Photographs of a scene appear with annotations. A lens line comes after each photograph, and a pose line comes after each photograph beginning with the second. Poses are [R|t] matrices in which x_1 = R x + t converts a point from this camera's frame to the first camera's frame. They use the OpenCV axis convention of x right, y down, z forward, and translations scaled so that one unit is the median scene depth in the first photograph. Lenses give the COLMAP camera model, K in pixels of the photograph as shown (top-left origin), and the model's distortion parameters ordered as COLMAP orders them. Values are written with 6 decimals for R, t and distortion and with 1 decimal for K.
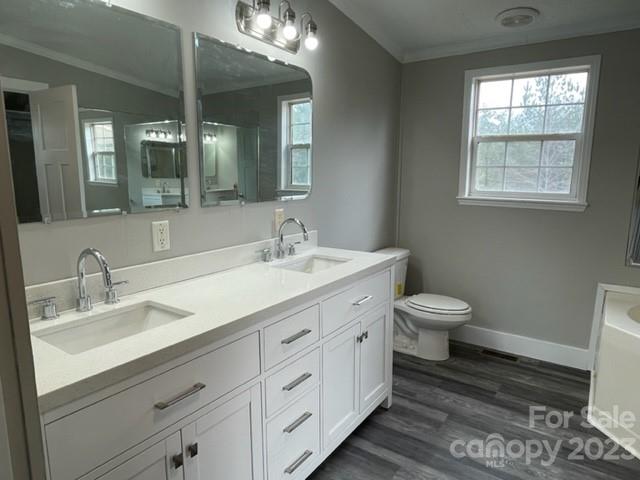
lens RADIAL K [[415.2, 0, 320.0], [0, 415.2, 240.0], [0, 0, 1]] dist [0.000890, -0.000043]
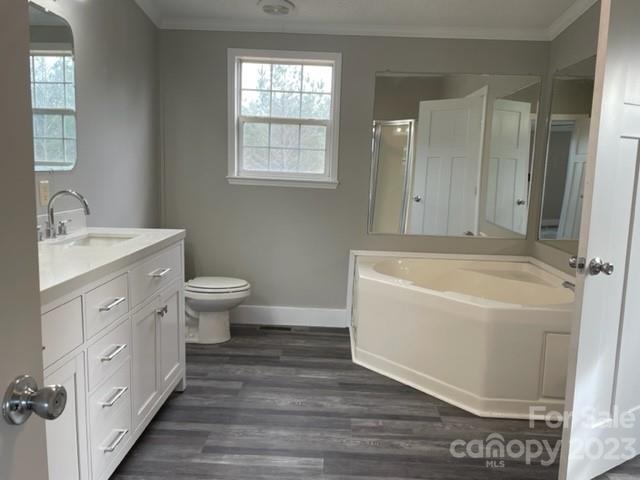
lens RADIAL K [[498.6, 0, 320.0], [0, 498.6, 240.0], [0, 0, 1]] dist [0.043916, -0.001346]
pose [[0.841493, -0.054778, 0.537484, -0.147927], [0.058025, 0.998256, 0.010892, 0.054235], [-0.537143, 0.022022, 0.843204, -0.131861]]
